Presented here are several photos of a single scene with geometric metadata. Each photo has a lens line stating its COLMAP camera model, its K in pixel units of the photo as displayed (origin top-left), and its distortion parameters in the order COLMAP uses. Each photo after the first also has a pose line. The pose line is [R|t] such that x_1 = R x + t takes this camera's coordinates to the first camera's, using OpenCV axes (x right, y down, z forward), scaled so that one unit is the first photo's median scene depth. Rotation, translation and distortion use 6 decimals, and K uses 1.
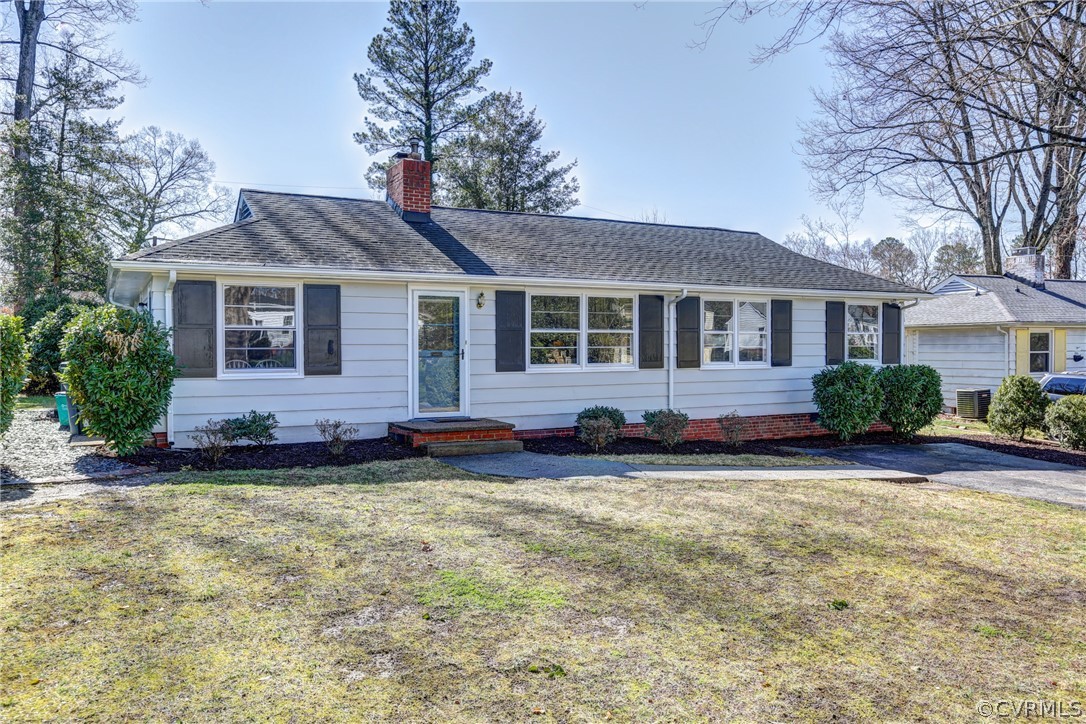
lens RADIAL K [[792.8, 0, 543.0], [0, 792.8, 362.0], [0, 0, 1]] dist [0.002267, 0.010374]
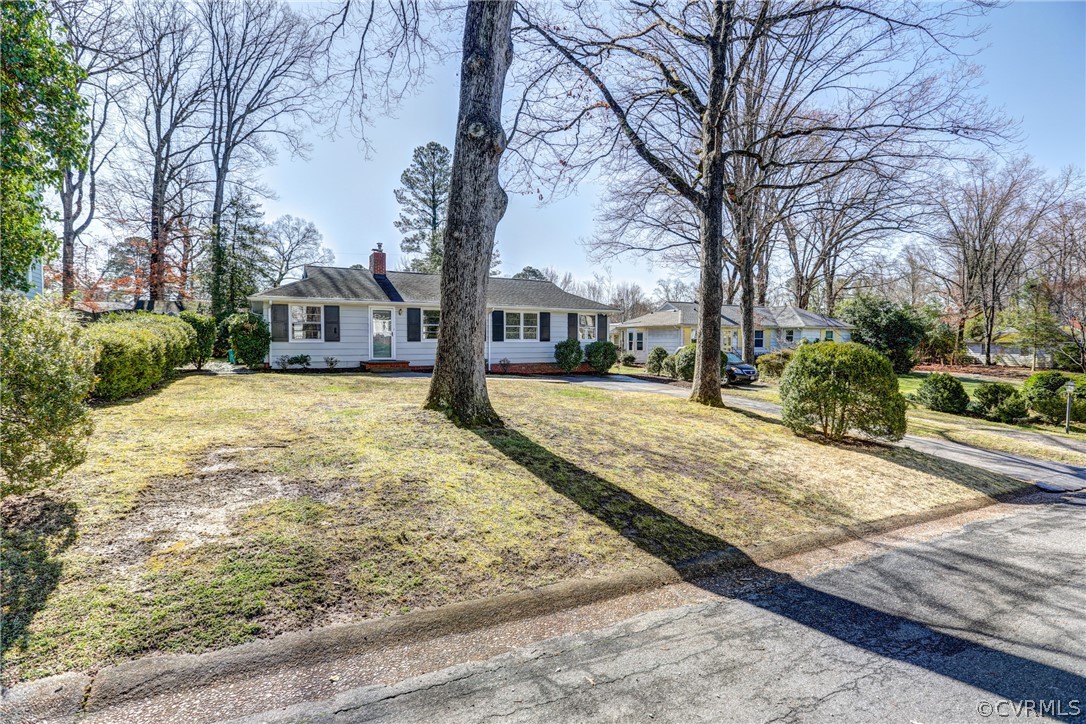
lens RADIAL K [[490.8, 0, 546.7], [0, 490.8, 359.3], [0, 0, 1]] dist [-0.049325, 0.012590]
pose [[0.999736, 0.003442, 0.022696, 0.170855], [-0.003775, 0.999885, 0.014664, 0.021984], [-0.022642, -0.014746, 0.999635, -0.258548]]
